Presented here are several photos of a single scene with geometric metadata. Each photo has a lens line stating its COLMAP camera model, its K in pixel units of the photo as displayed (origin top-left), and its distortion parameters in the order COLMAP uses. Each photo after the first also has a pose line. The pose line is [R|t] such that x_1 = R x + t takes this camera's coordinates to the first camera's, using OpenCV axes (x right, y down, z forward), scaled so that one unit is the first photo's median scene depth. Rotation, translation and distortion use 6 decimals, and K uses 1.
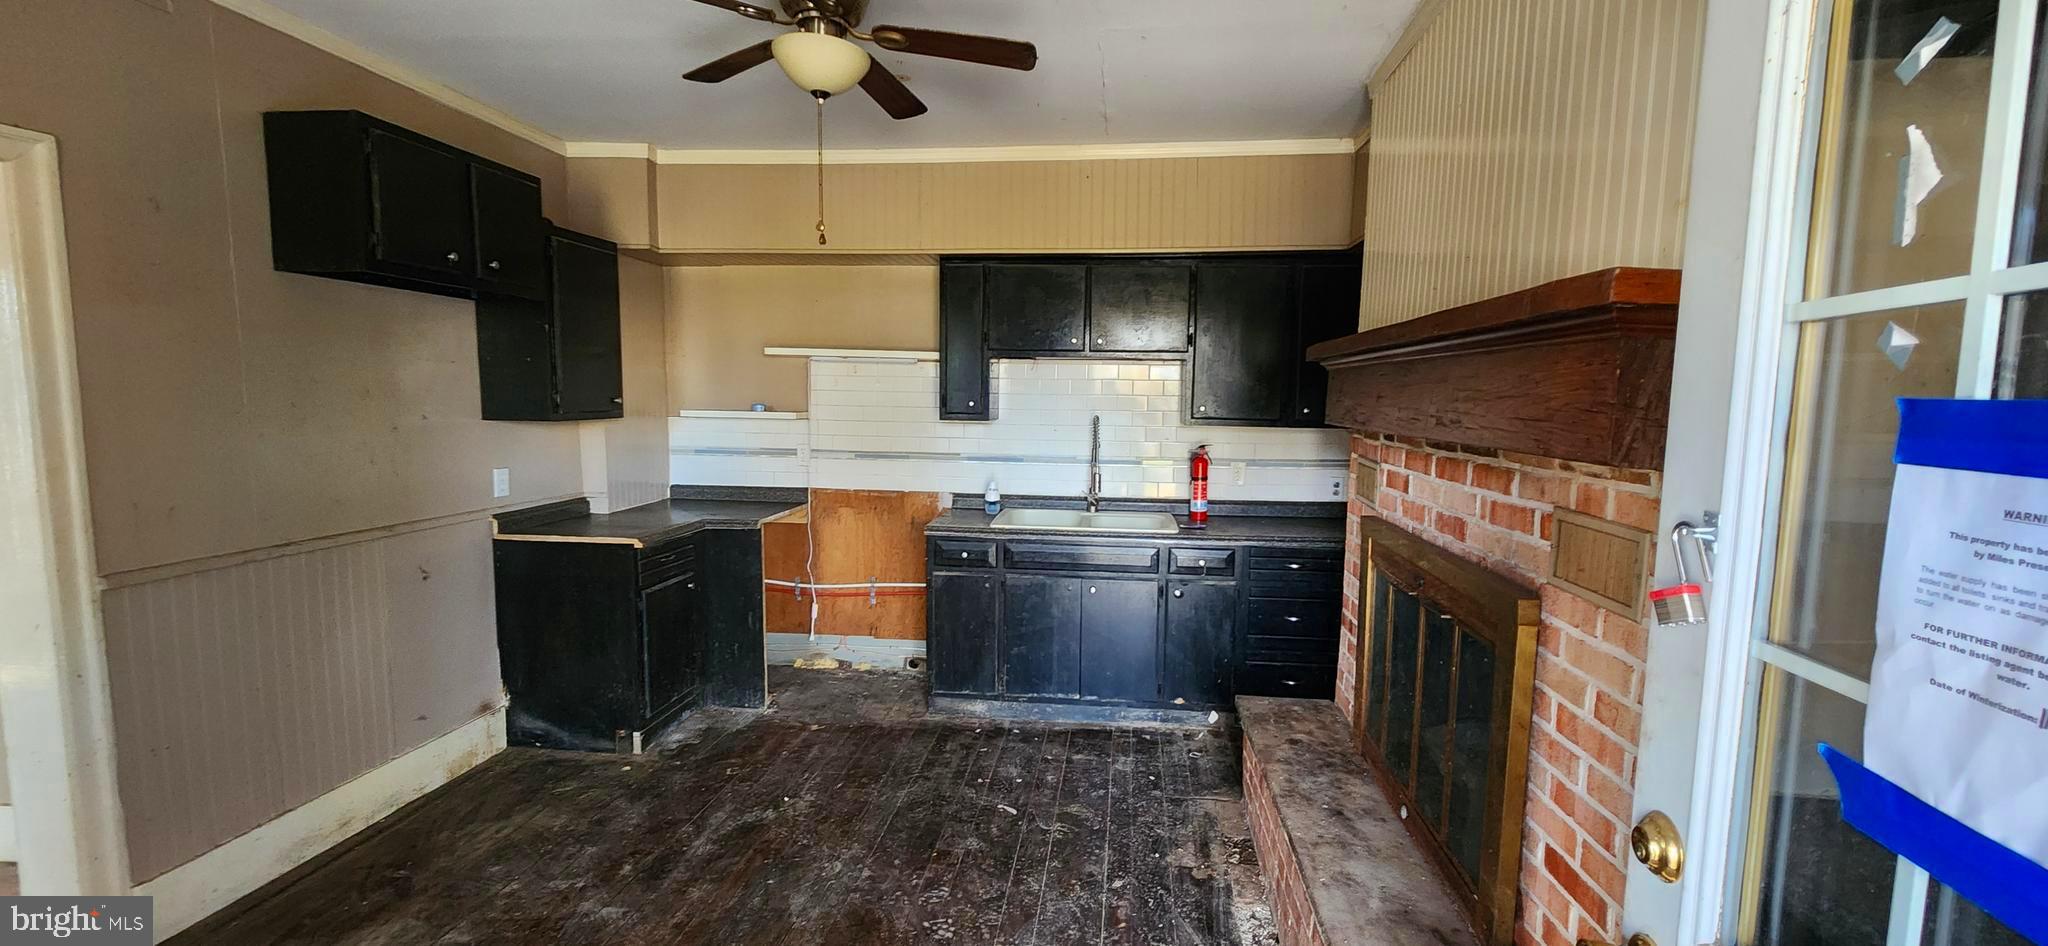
lens RADIAL K [[842.0, 0, 1033.5], [0, 842.0, 474.6], [0, 0, 1]] dist [0.001630, -0.000085]
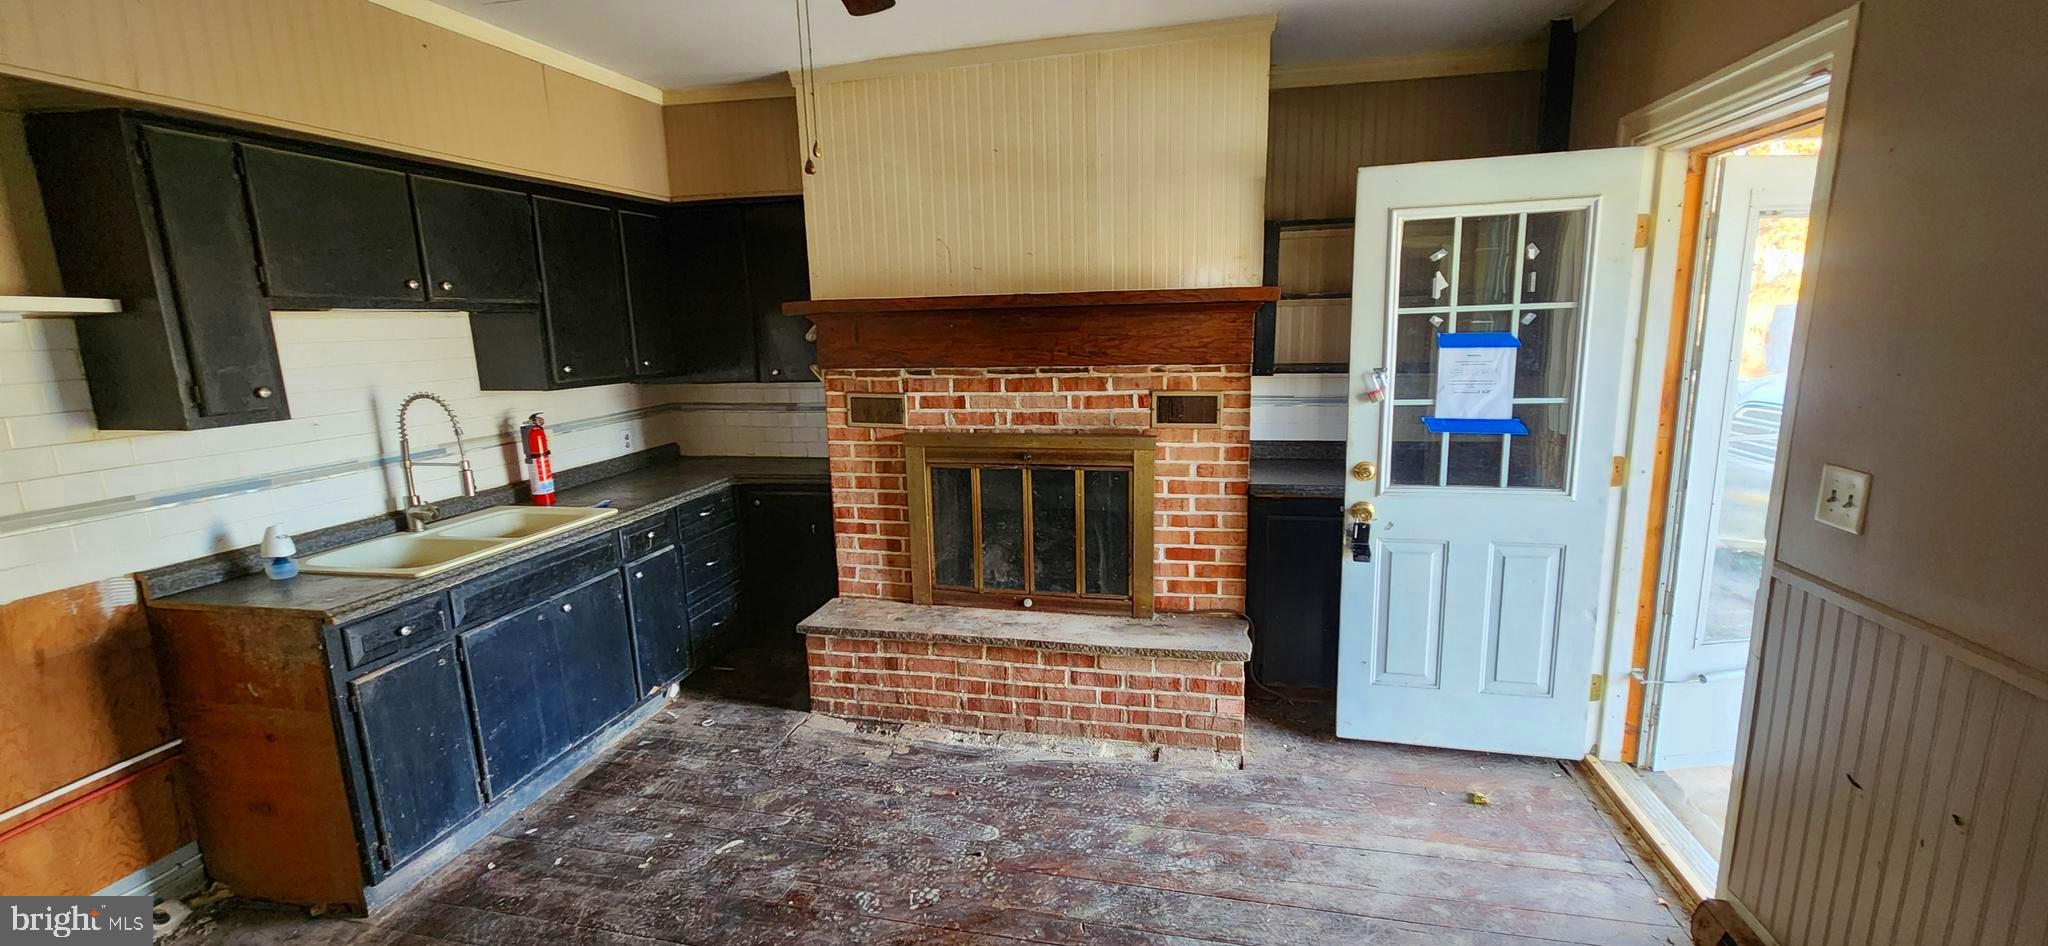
lens RADIAL K [[836.9, 0, 1051.4], [0, 836.9, 469.3], [0, 0, 1]] dist [0.000388, 0.000028]
pose [[0.094012, -0.194479, 0.976391, -0.759107], [0.122828, 0.975508, 0.182477, -0.093517], [-0.987965, 0.102773, 0.115597, 0.537306]]
